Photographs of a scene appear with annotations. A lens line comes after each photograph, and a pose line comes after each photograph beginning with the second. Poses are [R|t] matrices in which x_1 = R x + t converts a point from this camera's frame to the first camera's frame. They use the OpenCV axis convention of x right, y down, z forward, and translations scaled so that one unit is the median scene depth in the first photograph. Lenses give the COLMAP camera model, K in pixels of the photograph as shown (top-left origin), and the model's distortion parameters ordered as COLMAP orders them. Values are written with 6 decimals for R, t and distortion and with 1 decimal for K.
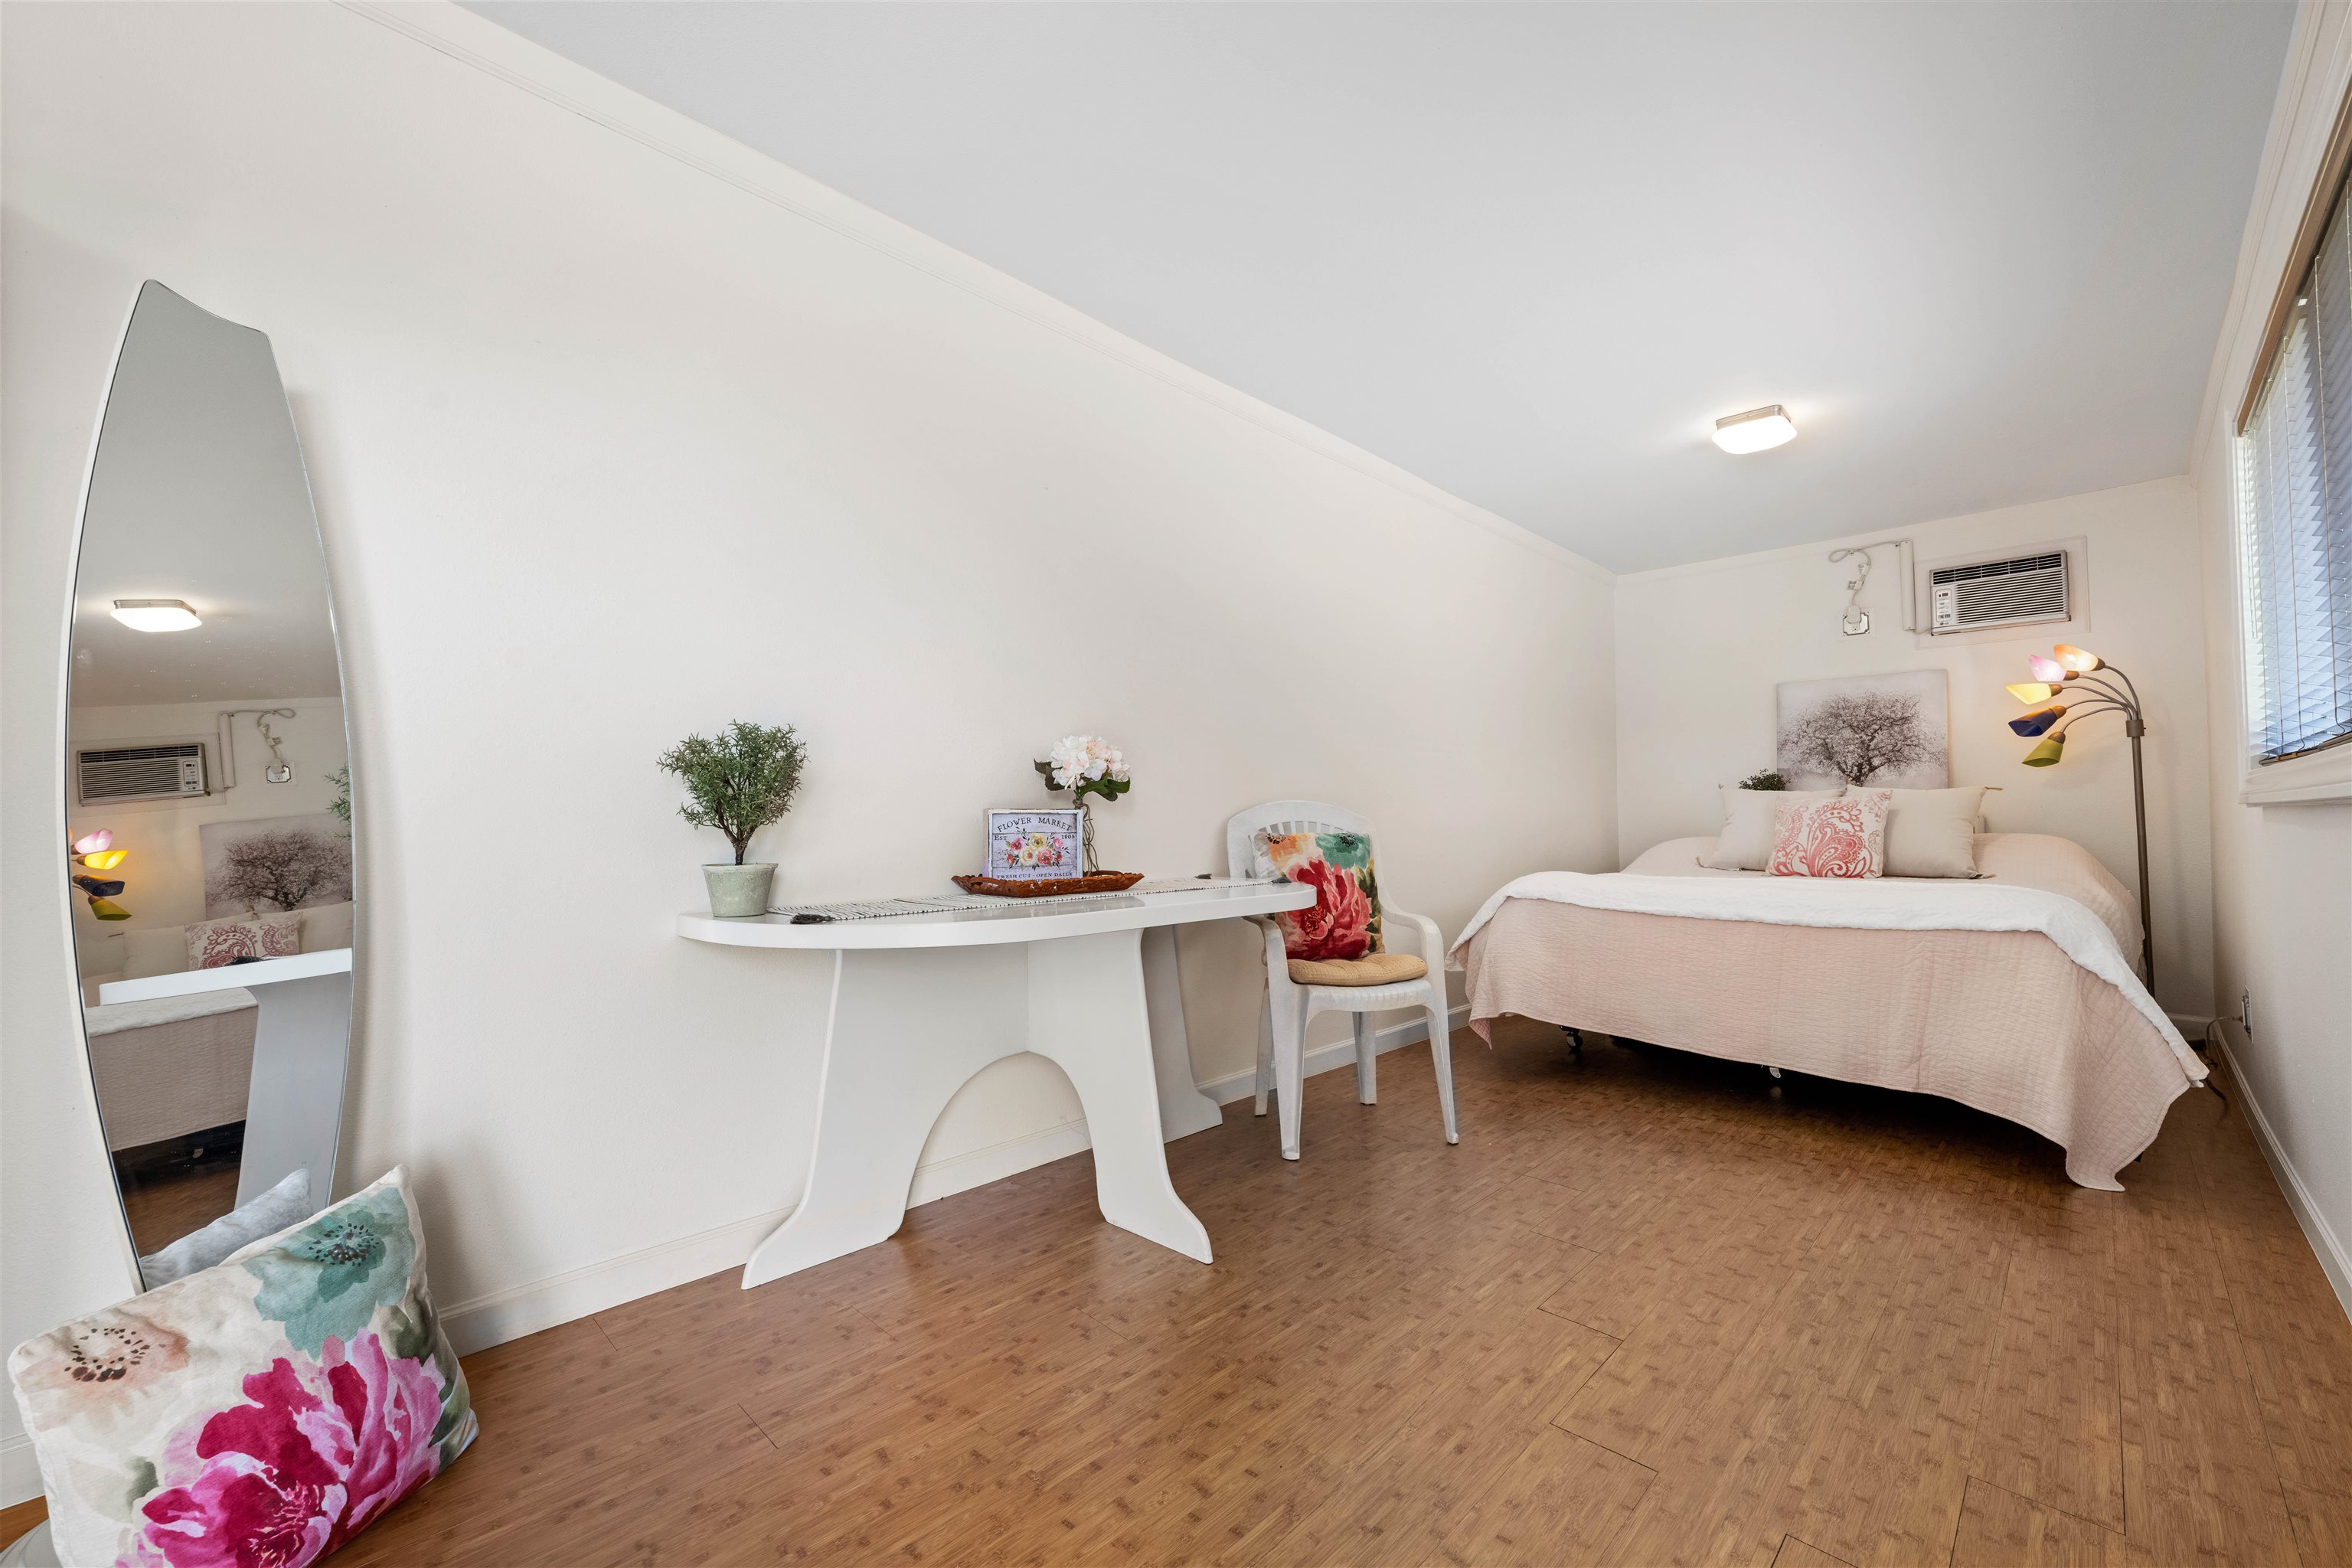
lens RADIAL K [[952.8, 0, 1170.8], [0, 952.8, 789.2], [0, 0, 1]] dist [-0.000687, 0.000052]
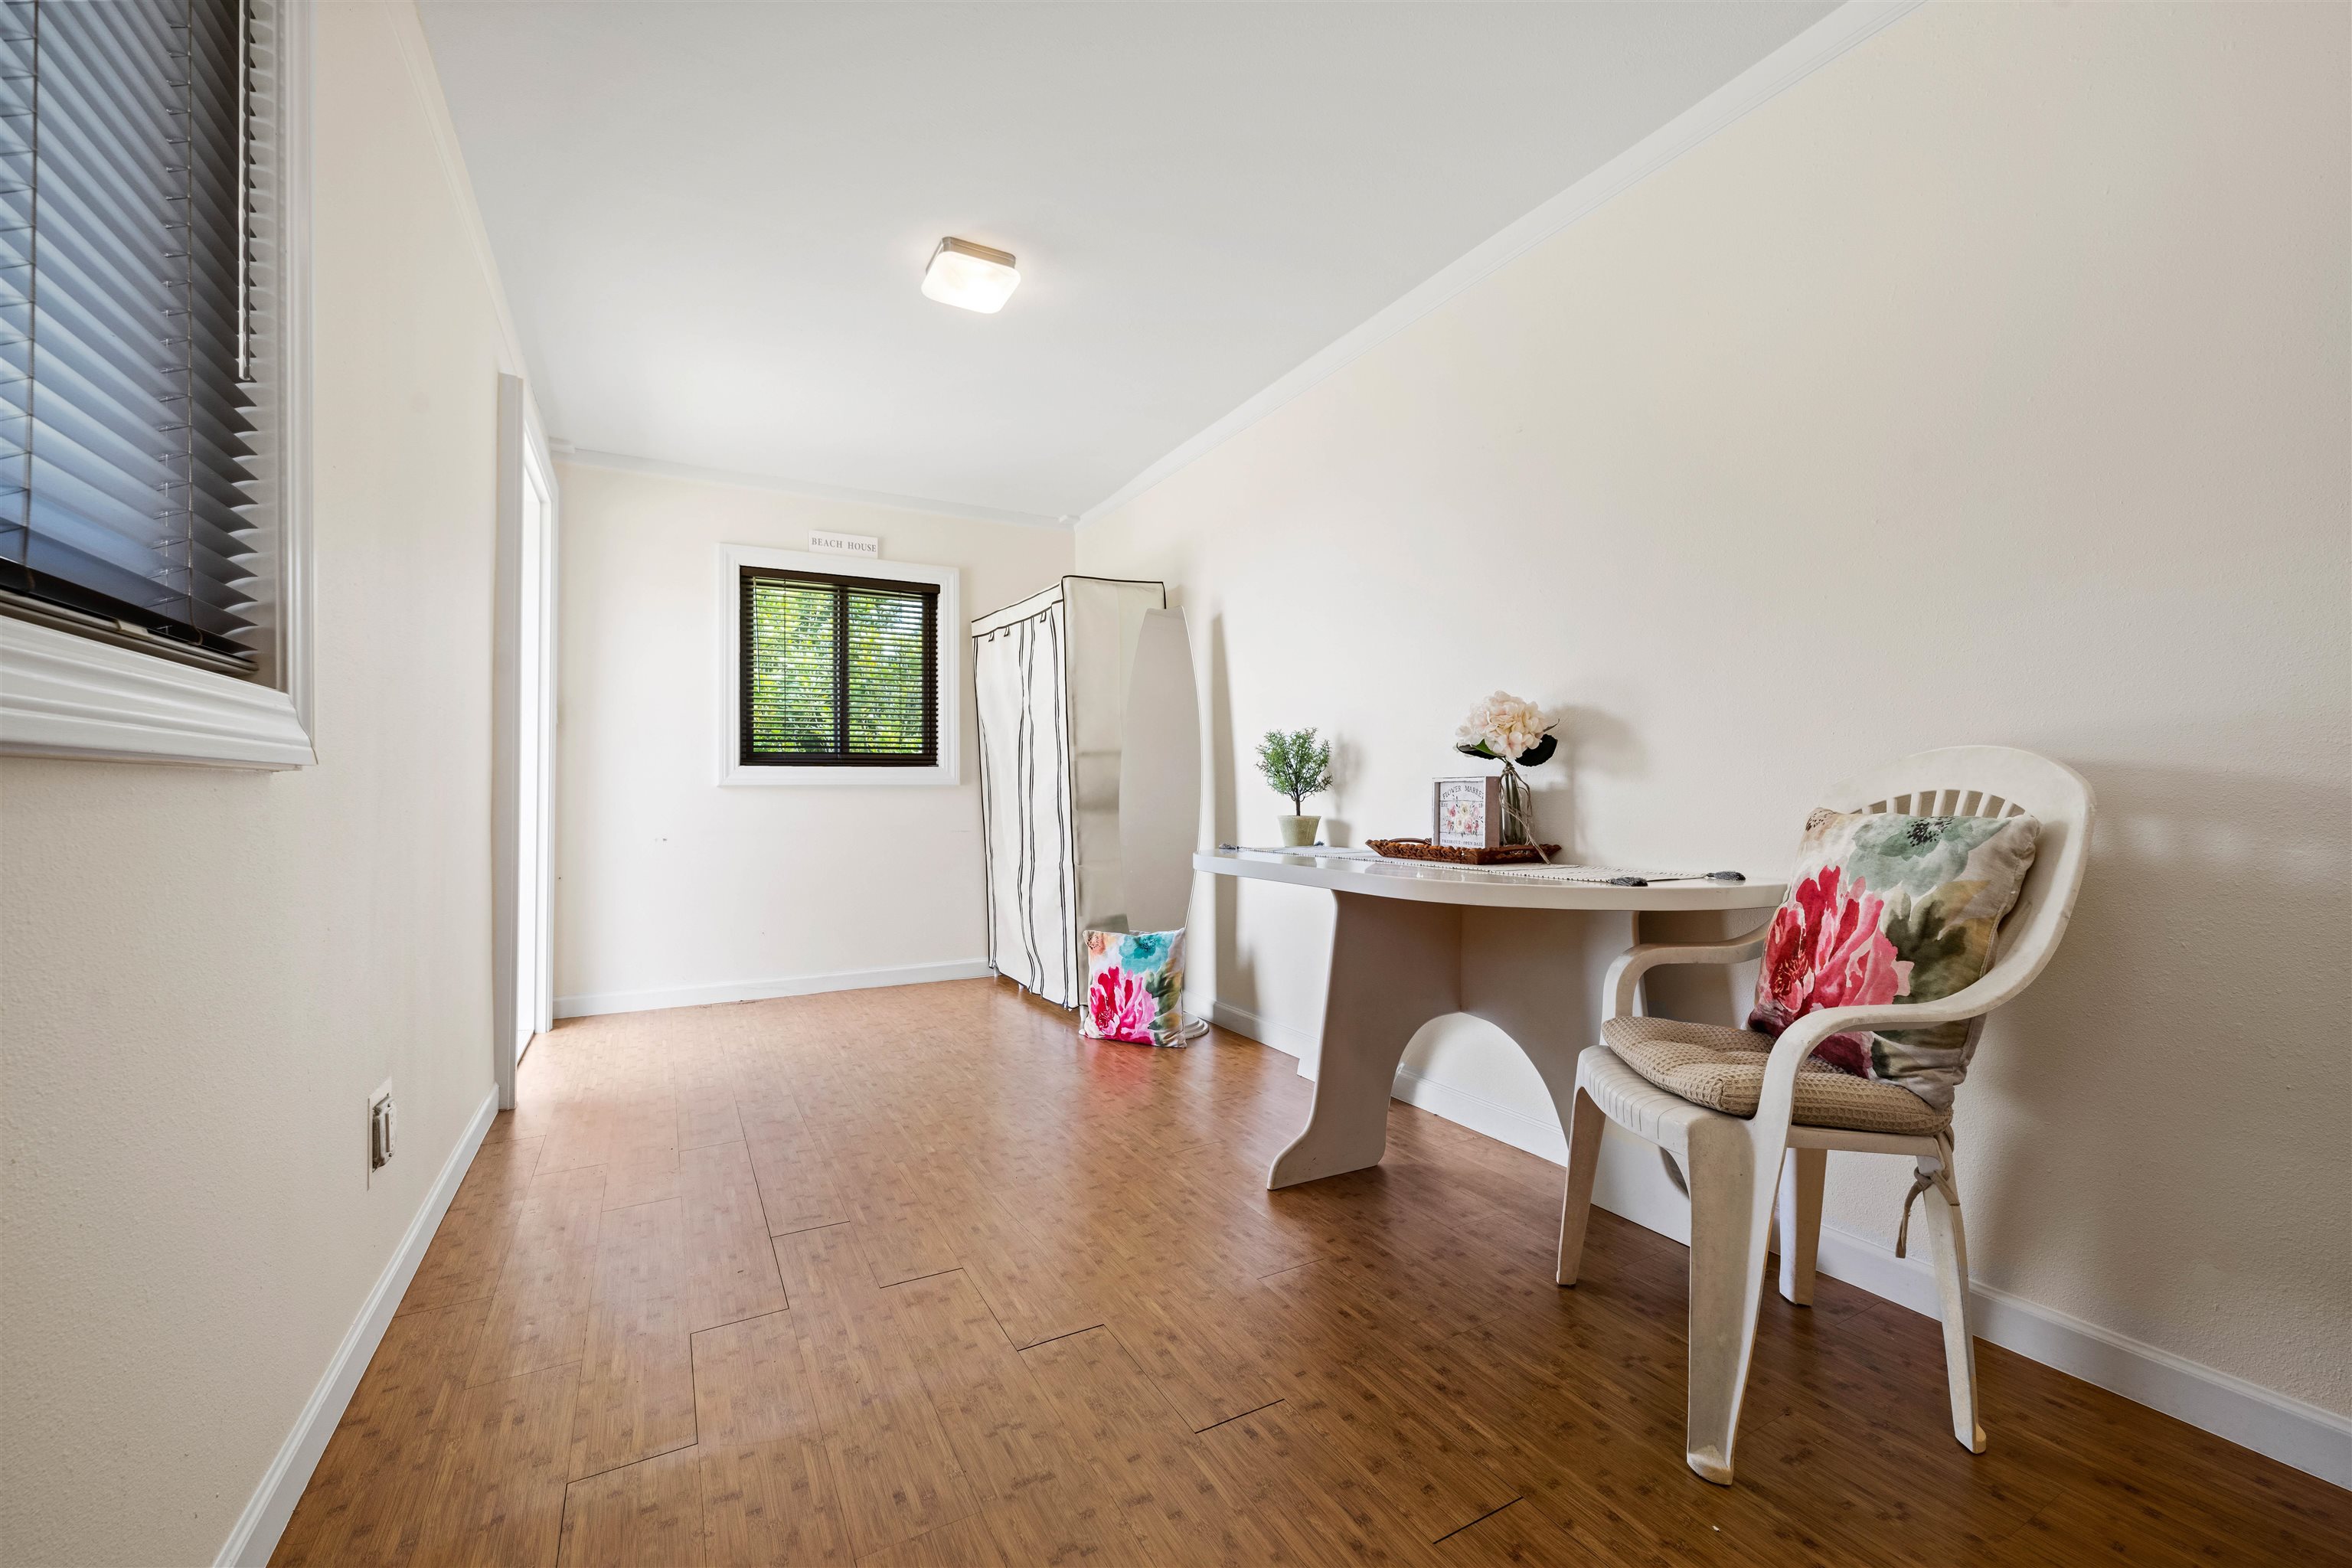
lens RADIAL K [[952.8, 0, 1171.8], [0, 952.8, 789.8], [0, 0, 1]] dist [-0.000687, 0.000052]
pose [[-0.296916, 0.003202, -0.954898, 1.394408], [0.035355, 0.999346, -0.007643, 0.046496], [0.954249, -0.036030, -0.296835, 1.524608]]
